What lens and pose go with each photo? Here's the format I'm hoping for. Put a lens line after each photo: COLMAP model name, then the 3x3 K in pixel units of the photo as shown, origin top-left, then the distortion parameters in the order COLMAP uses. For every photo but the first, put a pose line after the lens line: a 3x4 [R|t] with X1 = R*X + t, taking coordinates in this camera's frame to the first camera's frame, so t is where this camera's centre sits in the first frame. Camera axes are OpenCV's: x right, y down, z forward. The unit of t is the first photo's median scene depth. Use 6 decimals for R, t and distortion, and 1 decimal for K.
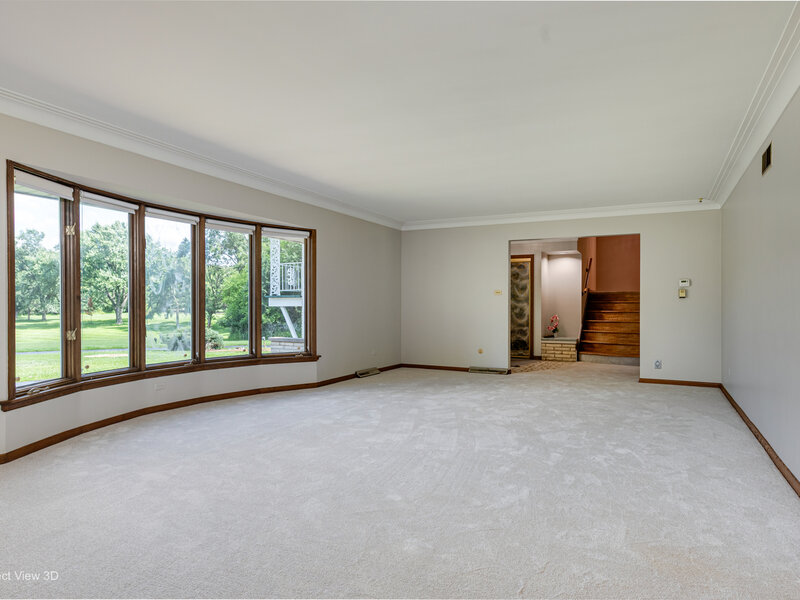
lens RADIAL K [[513.9, 0, 400.0], [0, 513.9, 300.0], [0, 0, 1]] dist [0.002230, -0.000607]
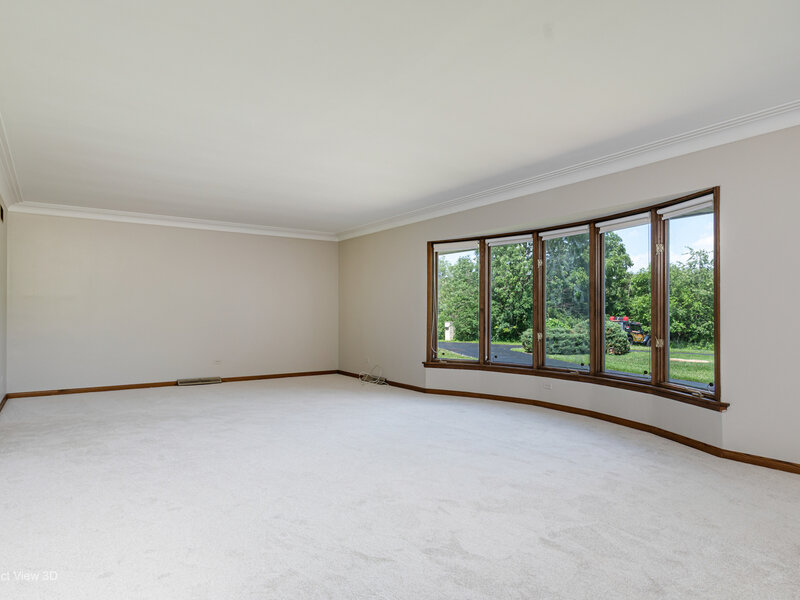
lens RADIAL K [[434.1, 0, 400.0], [0, 434.1, 300.0], [0, 0, 1]] dist [0.006751, 0.000764]
pose [[-0.455807, -0.039508, -0.889201, 0.571312], [0.005972, 0.998856, -0.047441, 0.020858], [0.890058, -0.026934, -0.455050, 1.187642]]
